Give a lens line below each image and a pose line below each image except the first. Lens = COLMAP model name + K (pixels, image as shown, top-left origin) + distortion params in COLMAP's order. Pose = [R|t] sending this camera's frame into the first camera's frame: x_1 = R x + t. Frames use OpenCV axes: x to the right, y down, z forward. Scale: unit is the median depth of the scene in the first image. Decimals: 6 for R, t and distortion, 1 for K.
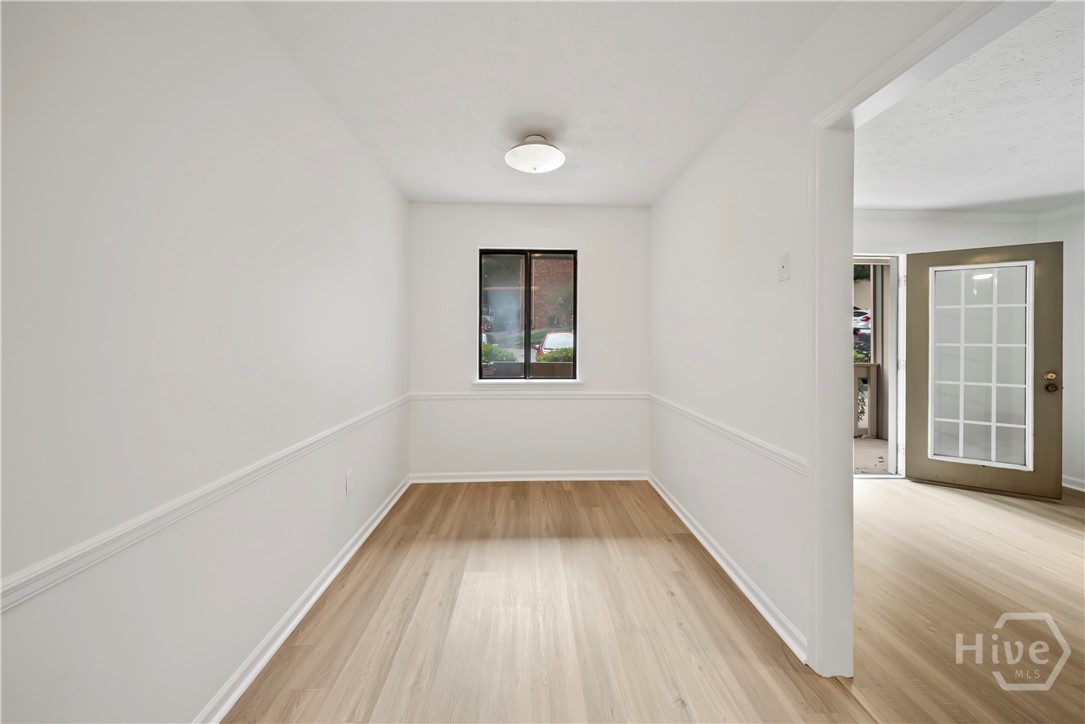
lens RADIAL K [[389.8, 0, 542.7], [0, 389.8, 338.8], [0, 0, 1]] dist [0.000587, -0.000159]
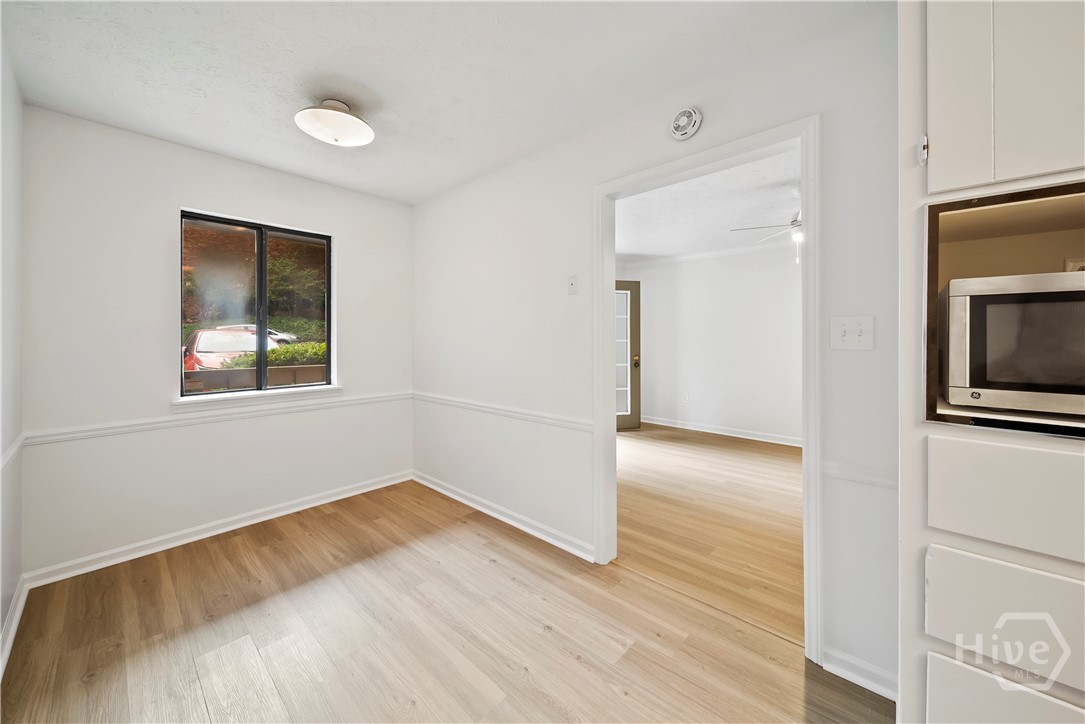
lens RADIAL K [[398.3, 0, 543.0], [0, 398.3, 335.6], [0, 0, 1]] dist [-0.001307, -0.000558]
pose [[0.702727, -0.000862, 0.711459, -0.274128], [0.004450, 0.999985, -0.003184, -0.000063], [-0.711446, 0.005403, 0.702720, 0.053448]]
